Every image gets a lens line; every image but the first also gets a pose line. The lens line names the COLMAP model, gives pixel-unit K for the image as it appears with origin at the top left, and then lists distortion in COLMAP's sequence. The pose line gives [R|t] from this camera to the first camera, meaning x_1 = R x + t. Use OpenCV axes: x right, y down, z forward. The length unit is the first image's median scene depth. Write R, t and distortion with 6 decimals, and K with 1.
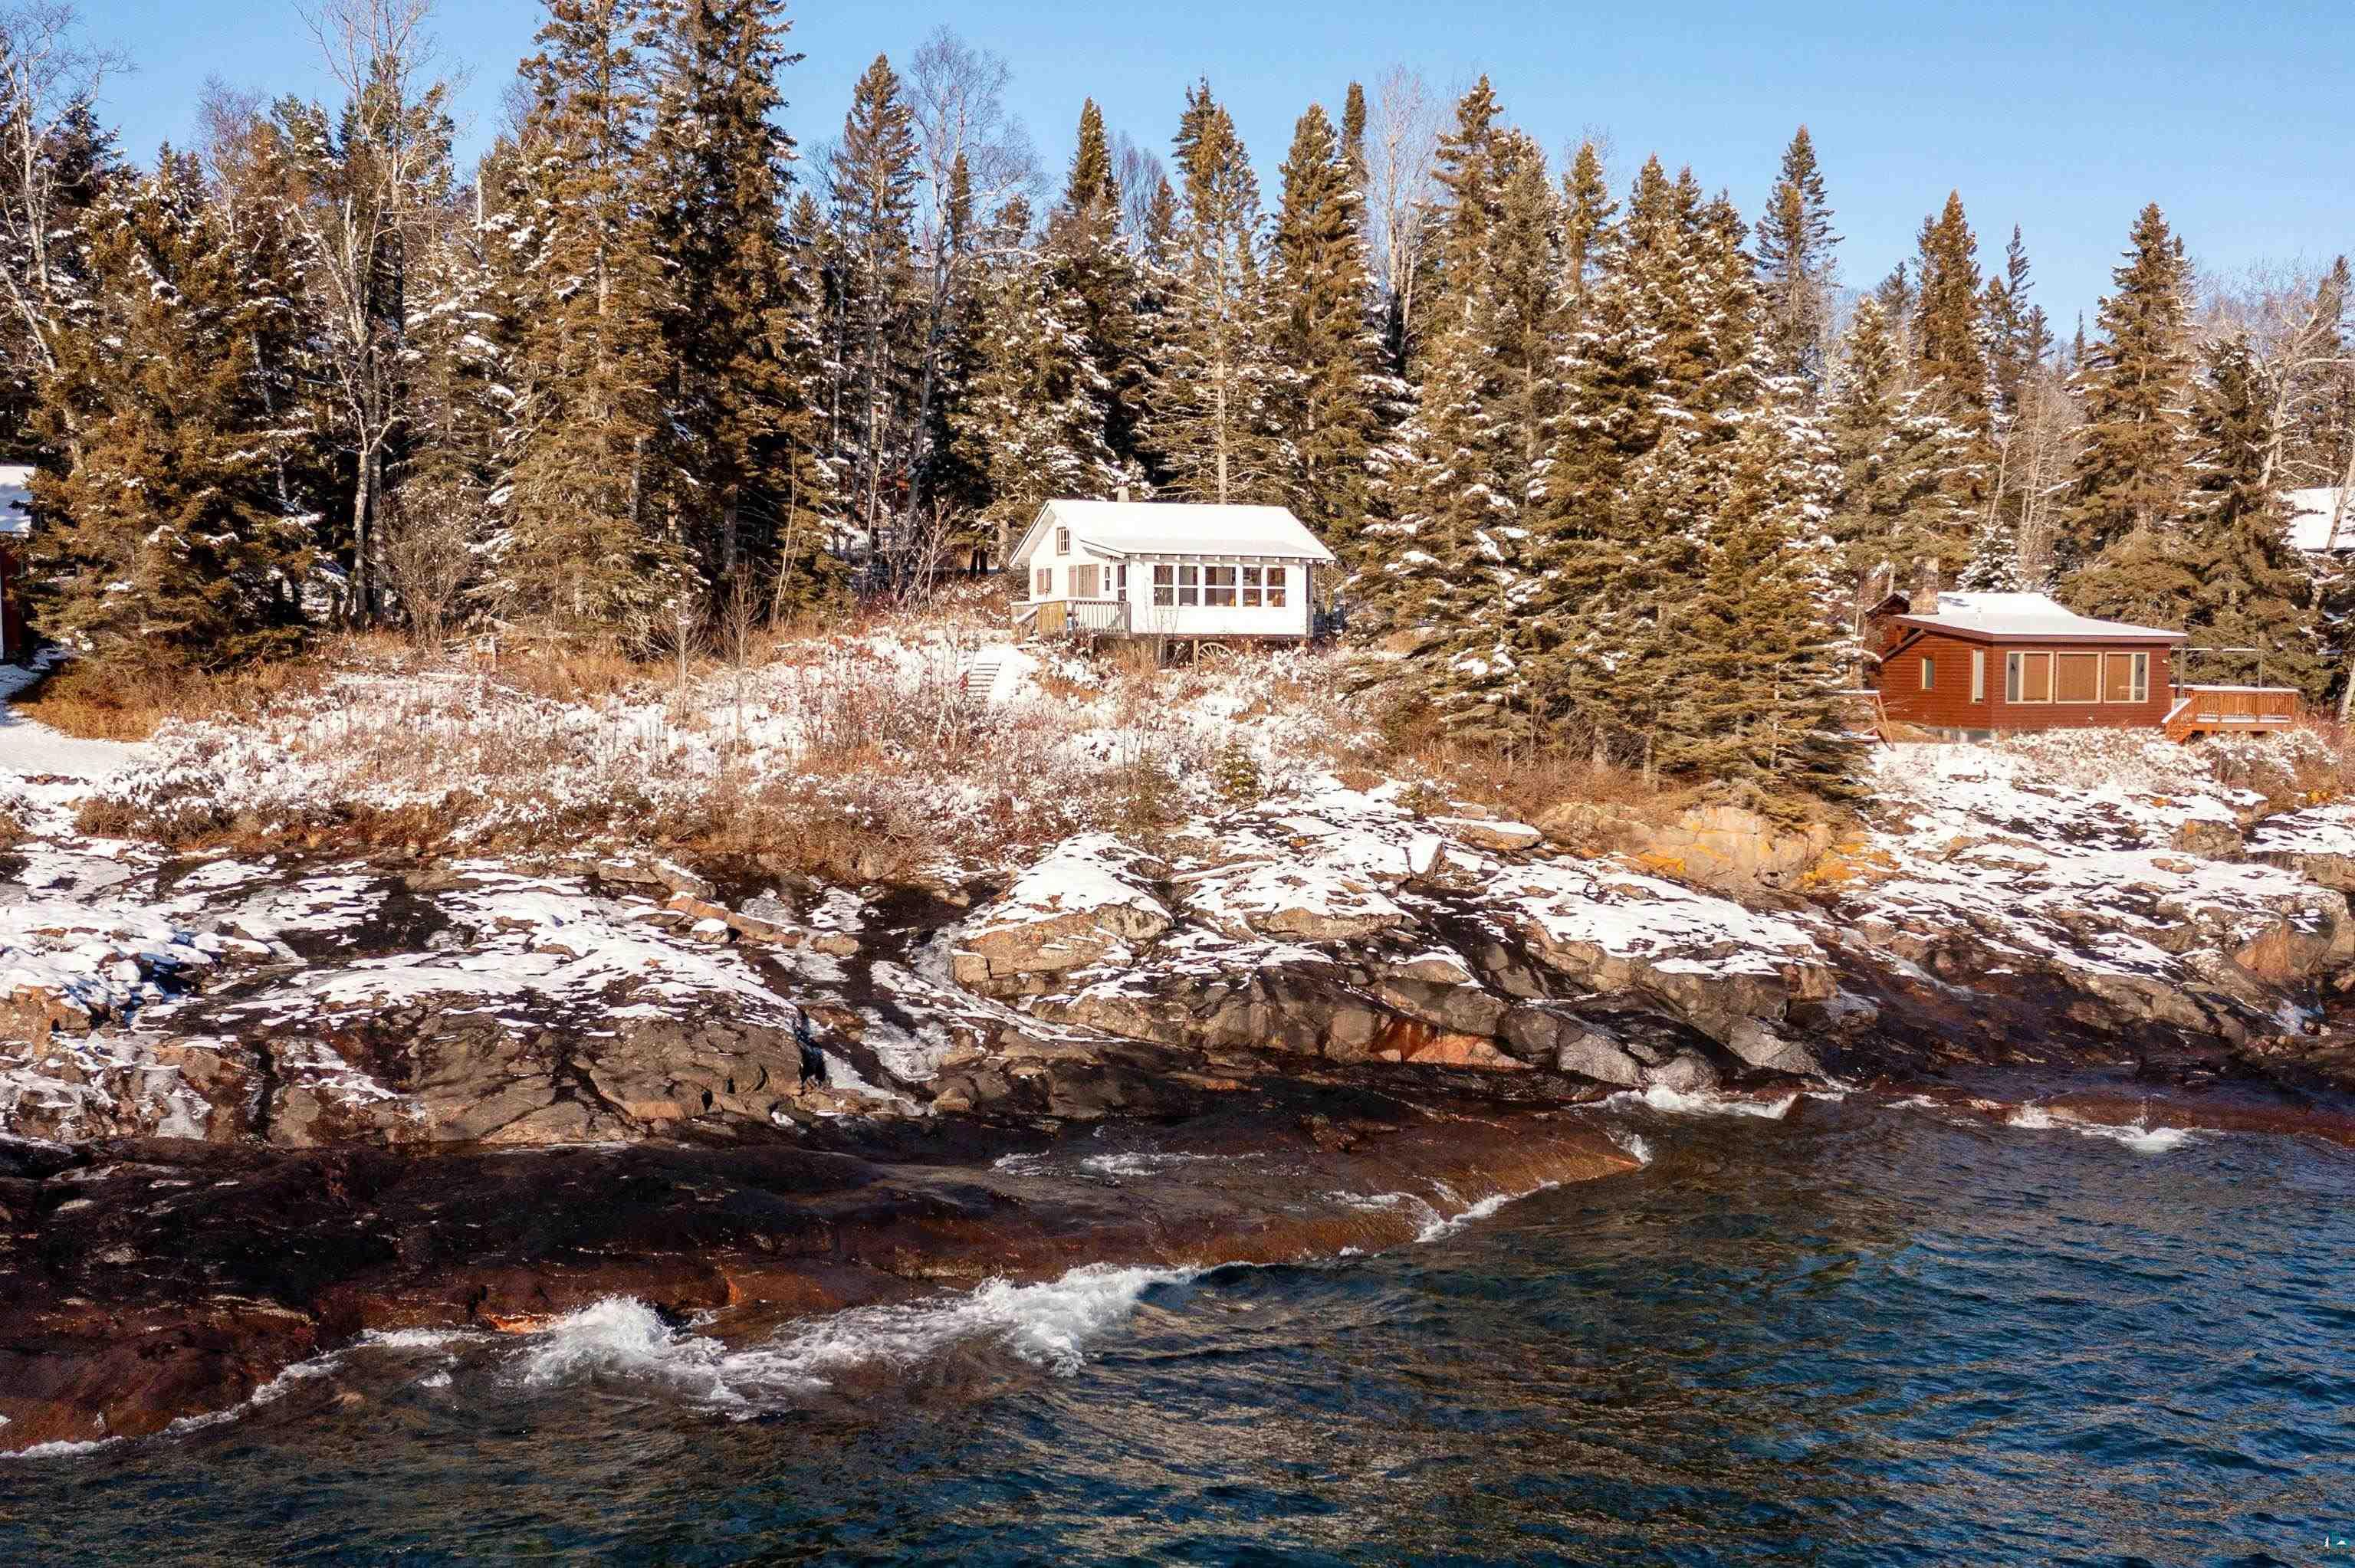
lens RADIAL K [[2368.9, 0, 1177.5], [0, 2368.9, 784.0], [0, 0, 1]] dist [-0.020953, 0.013695]
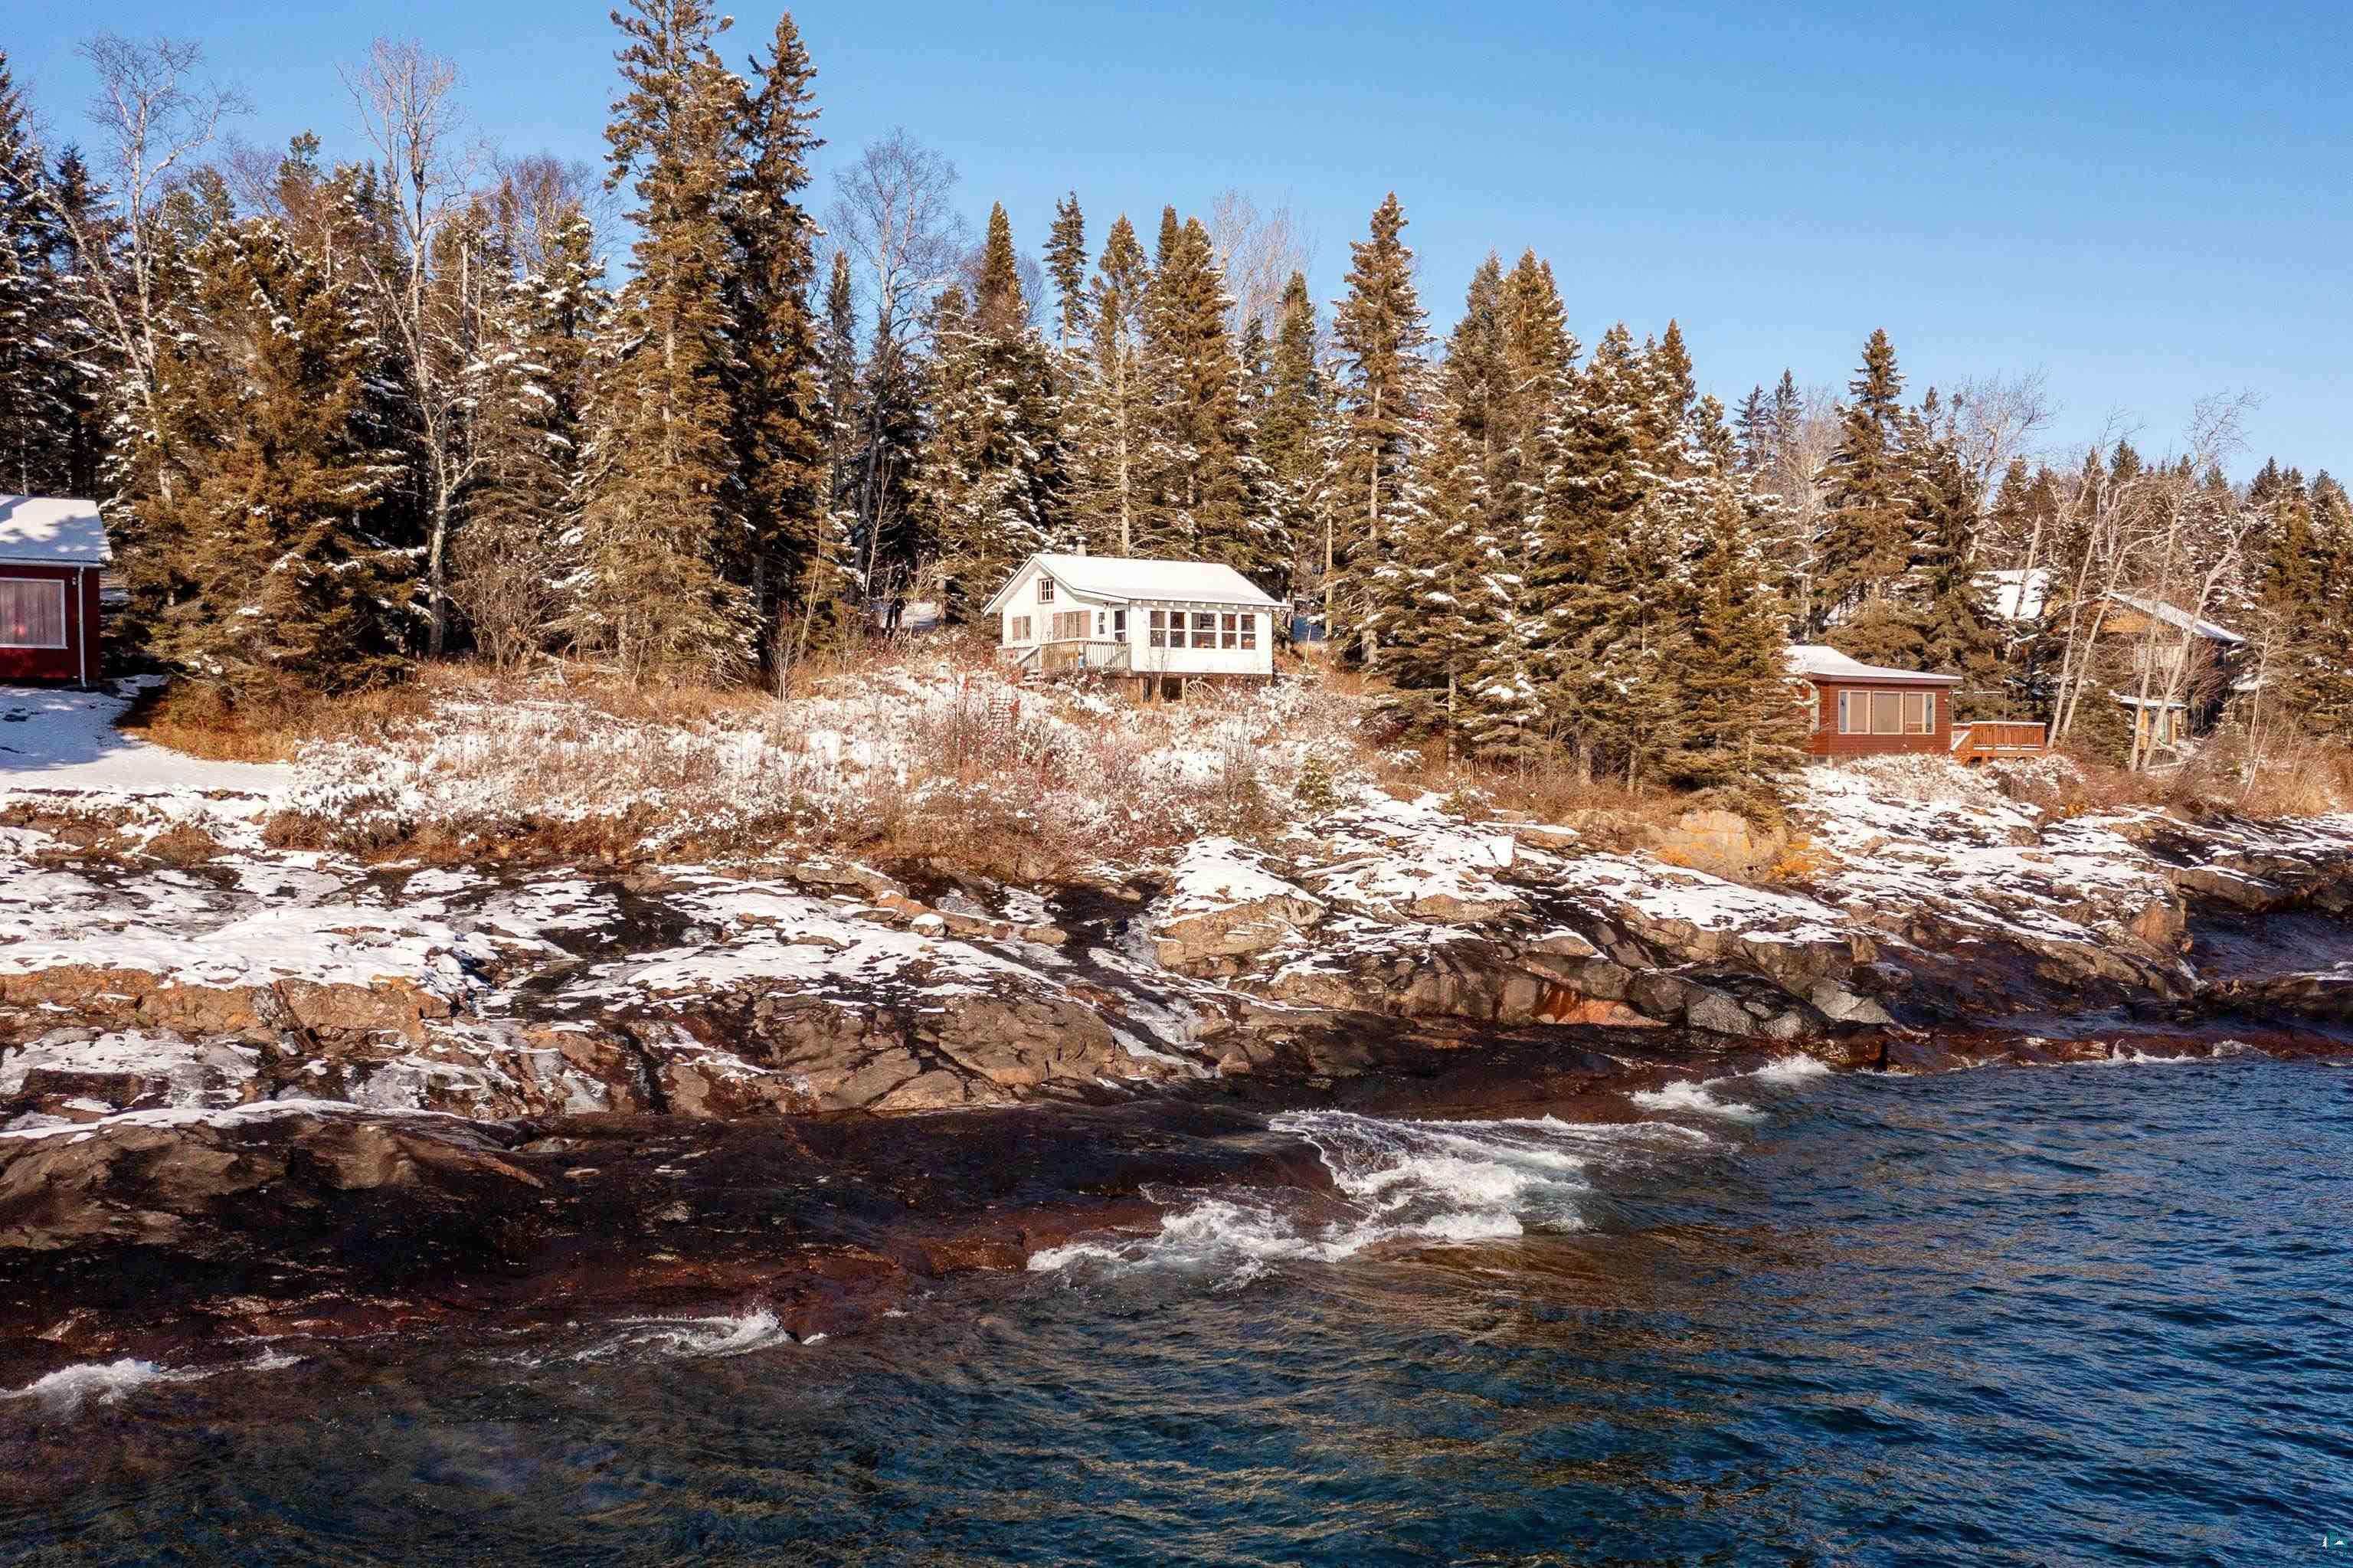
lens RADIAL K [[2108.5, 0, 1229.1], [0, 2108.5, 784.8], [0, 0, 1]] dist [-0.020900, -0.002677]
pose [[0.979093, -0.008919, 0.203219, -0.220486], [0.015433, 0.999416, -0.030491, 0.025573], [-0.202829, 0.032990, 0.978658, 0.030440]]
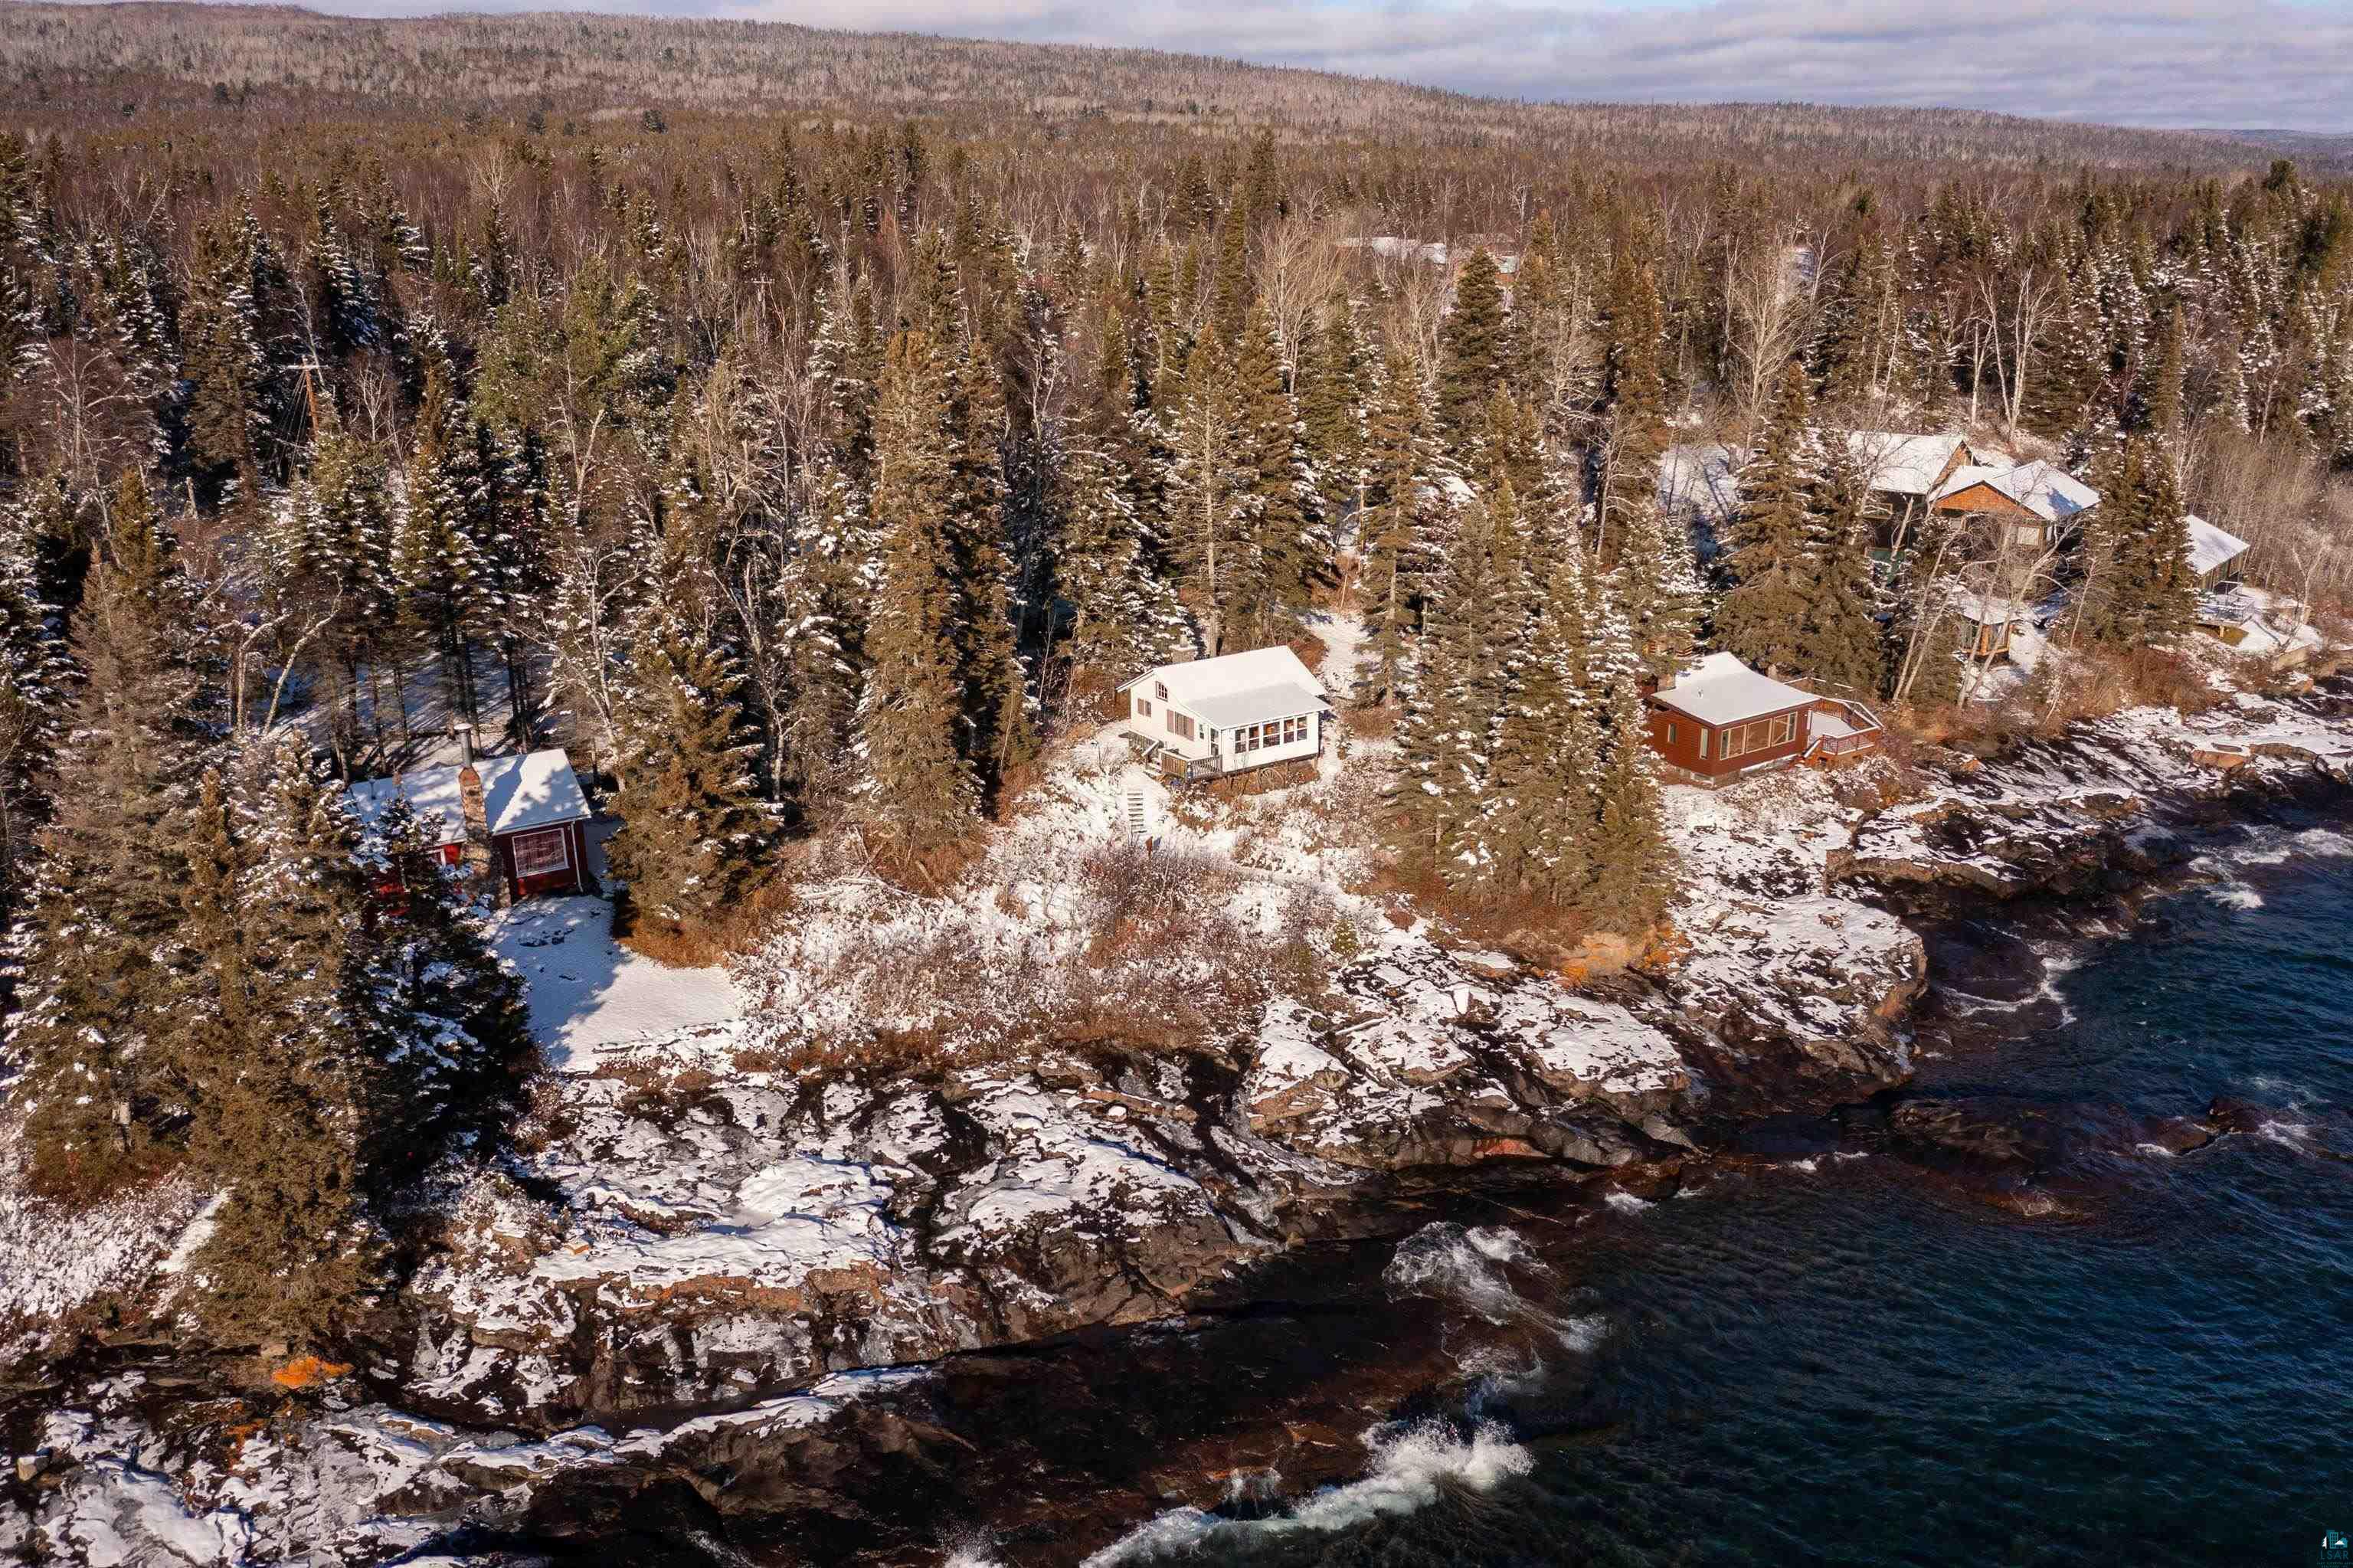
lens RADIAL K [[1858.2, 0, 1147.4], [0, 1858.2, 783.6], [0, 0, 1]] dist [-0.016913, -0.005436]
pose [[0.990117, -0.059203, 0.127132, -0.294234], [0.026734, 0.969580, 0.243309, -0.463439], [-0.137670, -0.237506, 0.961581, -0.290133]]
